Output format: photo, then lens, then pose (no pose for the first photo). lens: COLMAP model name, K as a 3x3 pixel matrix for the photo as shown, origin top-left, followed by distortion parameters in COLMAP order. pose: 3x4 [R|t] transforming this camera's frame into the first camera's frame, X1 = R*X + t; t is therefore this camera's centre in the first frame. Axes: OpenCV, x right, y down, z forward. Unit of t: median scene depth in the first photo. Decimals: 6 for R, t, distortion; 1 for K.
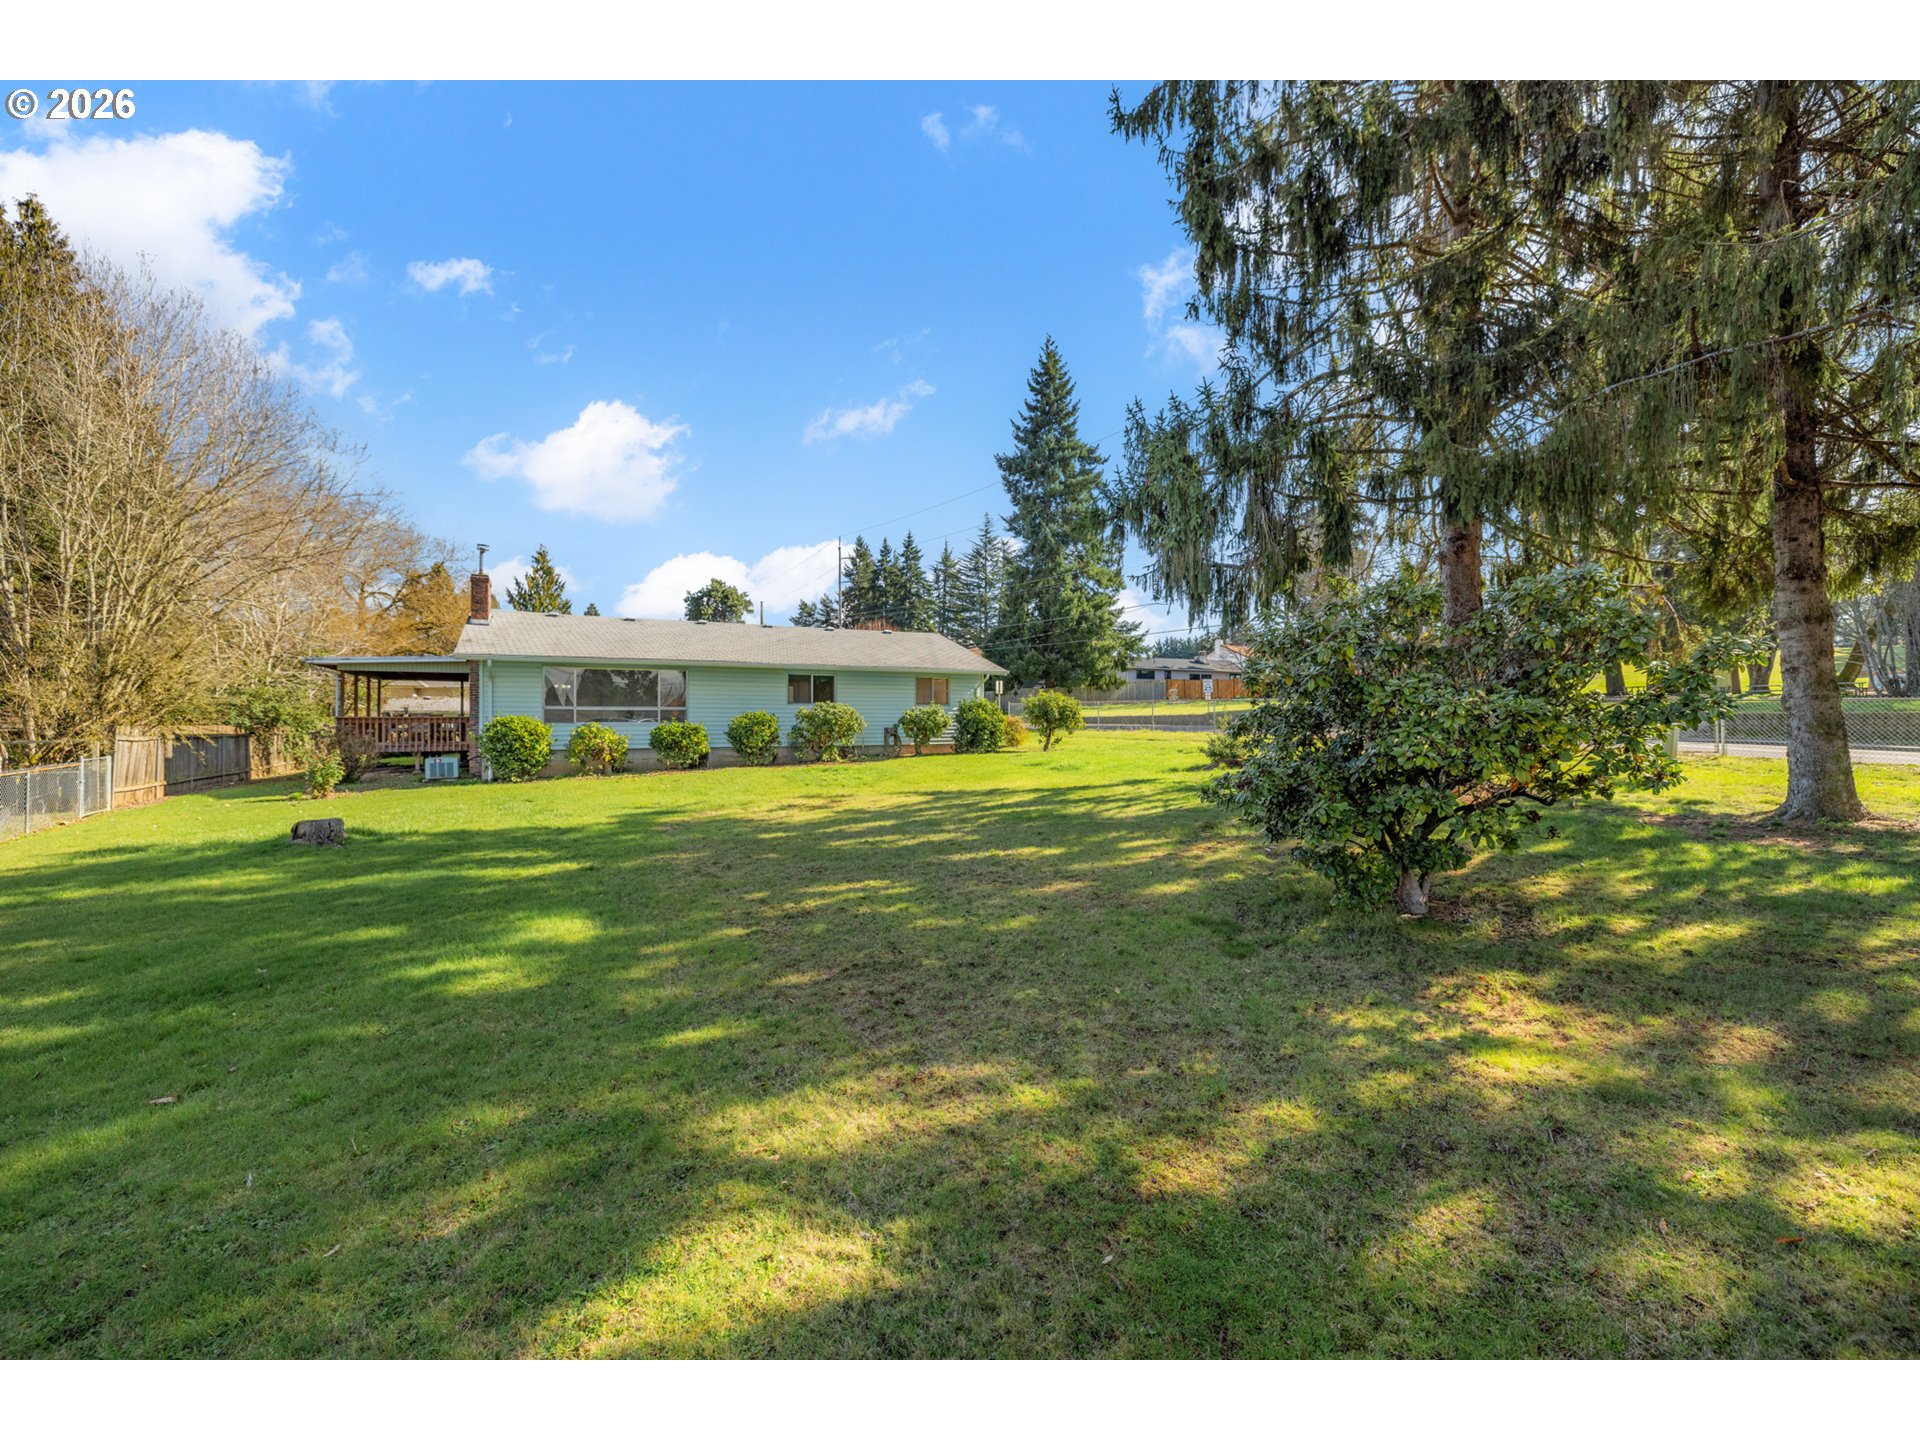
lens RADIAL K [[884.2, 0, 960.8], [0, 884.2, 712.5], [0, 0, 1]] dist [-0.000002, 0.000105]
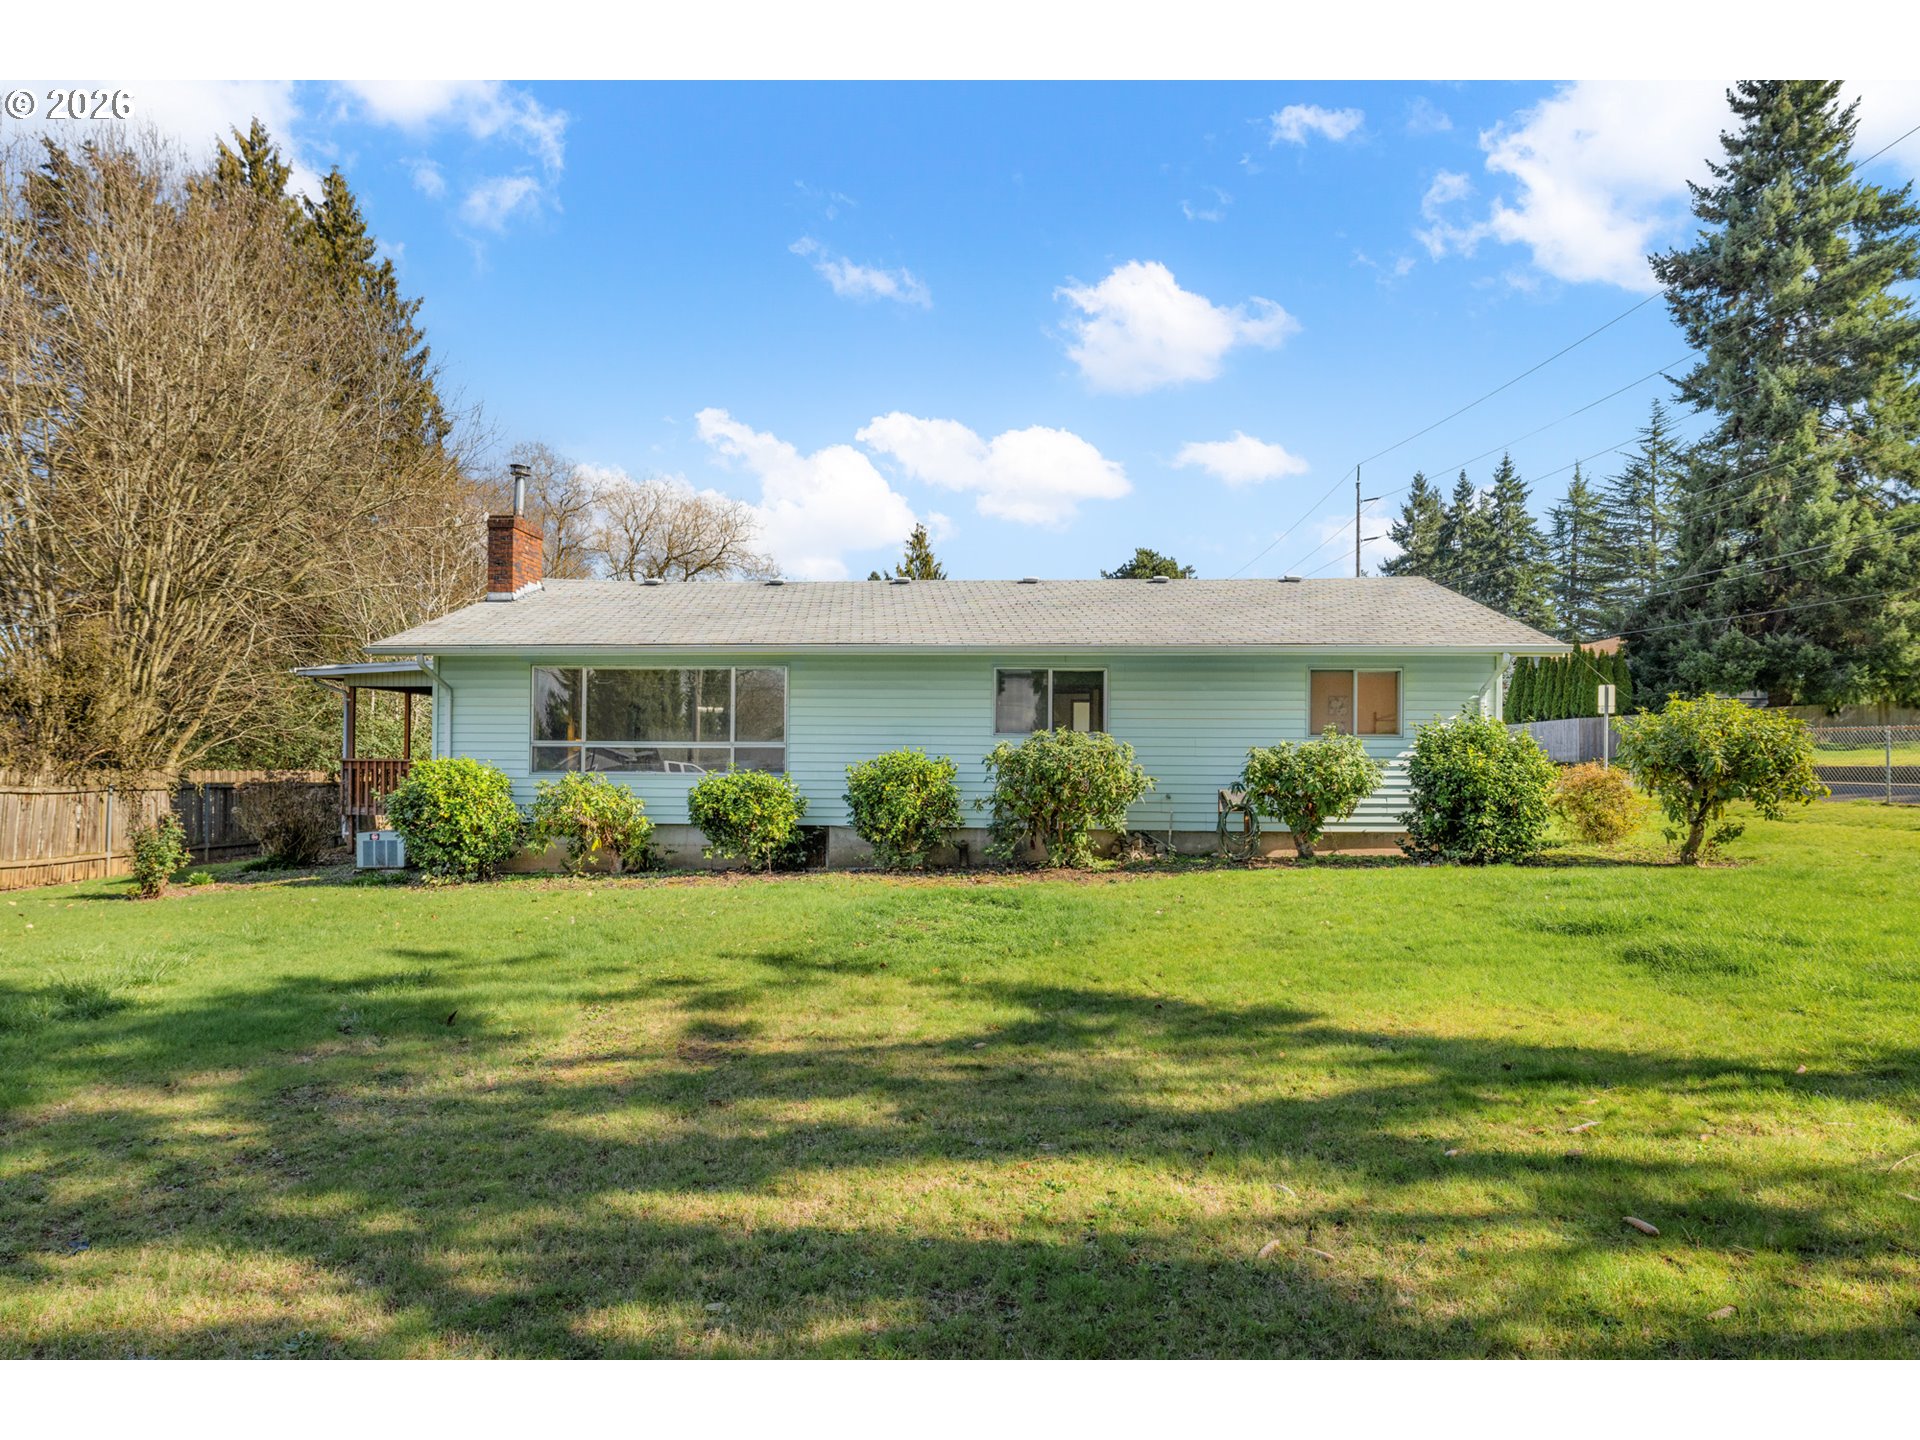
lens RADIAL K [[1129.0, 0, 959.8], [0, 1129.0, 754.5], [0, 0, 1]] dist [0.001196, -0.000044]
pose [[0.850769, 0.001943, -0.525536, 0.043331], [-0.002766, 0.999996, -0.000781, 0.000520], [0.525533, 0.002118, 0.850771, 0.231000]]
